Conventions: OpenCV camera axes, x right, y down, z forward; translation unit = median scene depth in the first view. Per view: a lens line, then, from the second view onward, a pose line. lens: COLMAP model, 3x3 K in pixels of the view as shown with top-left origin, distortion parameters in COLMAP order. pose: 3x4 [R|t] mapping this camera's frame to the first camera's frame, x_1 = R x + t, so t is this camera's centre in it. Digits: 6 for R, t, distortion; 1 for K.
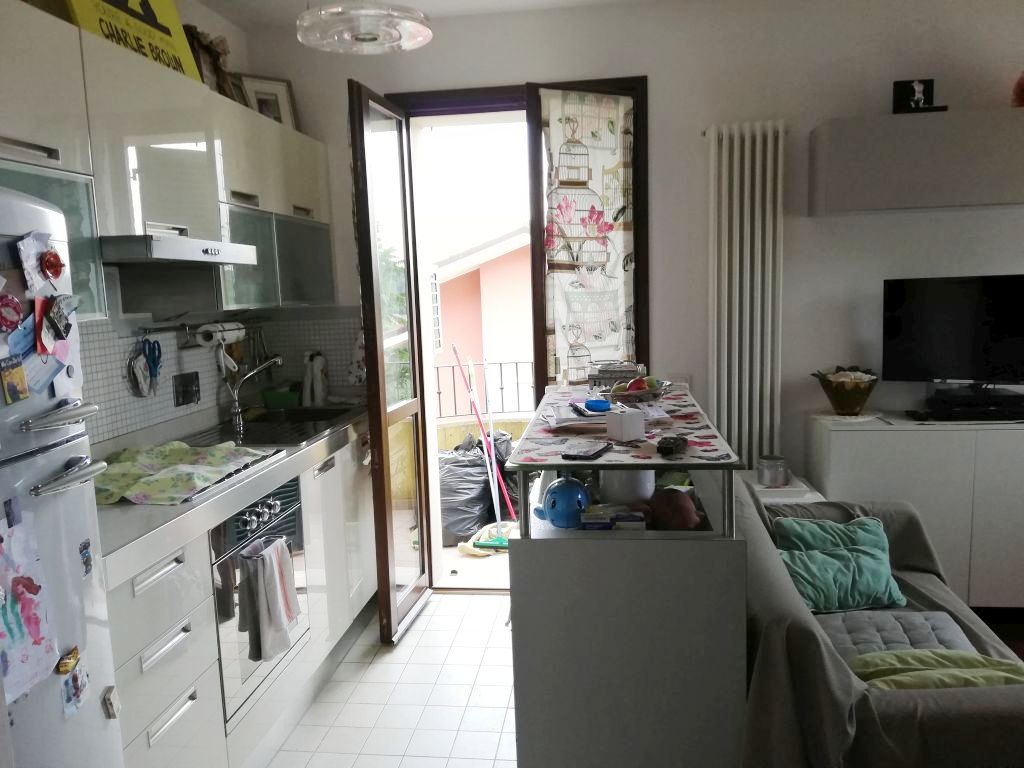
lens RADIAL K [[758.4, 0, 512.0], [0, 758.4, 384.0], [0, 0, 1]] dist [0.005680, -0.000373]
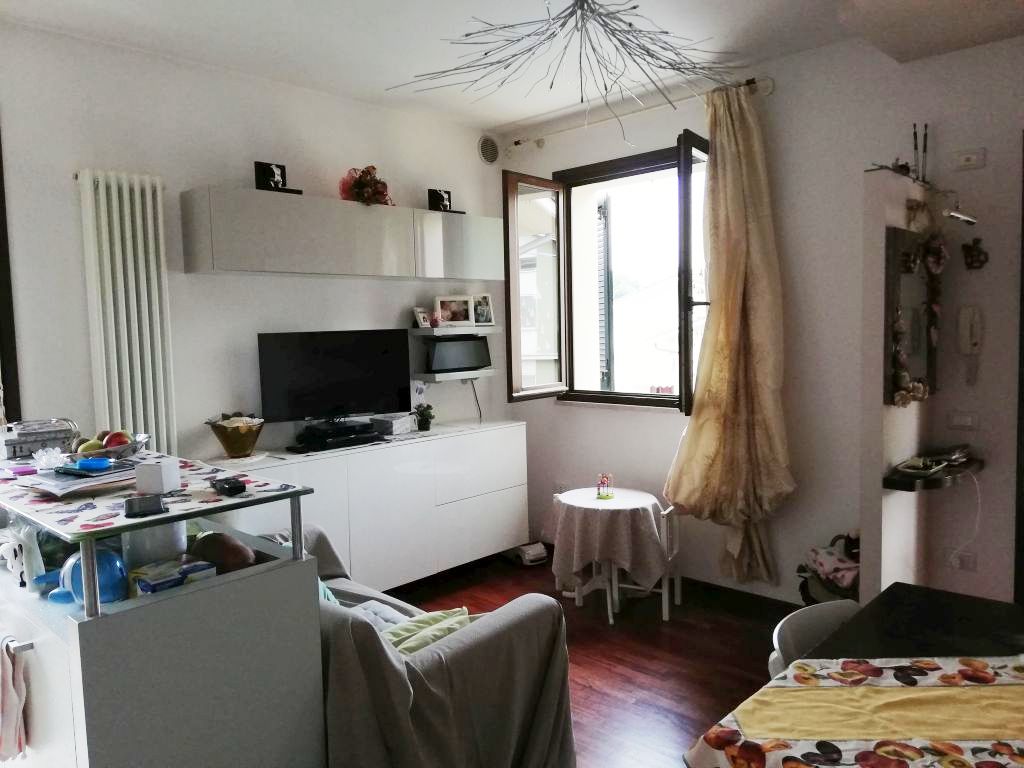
lens RADIAL K [[758.4, 0, 512.0], [0, 758.4, 384.0], [0, 0, 1]] dist [0.005680, -0.000373]
pose [[0.592868, -0.043317, 0.804134, -0.213663], [0.105982, 0.994064, -0.024590, 0.005440], [-0.798295, 0.099803, 0.593939, 0.046026]]
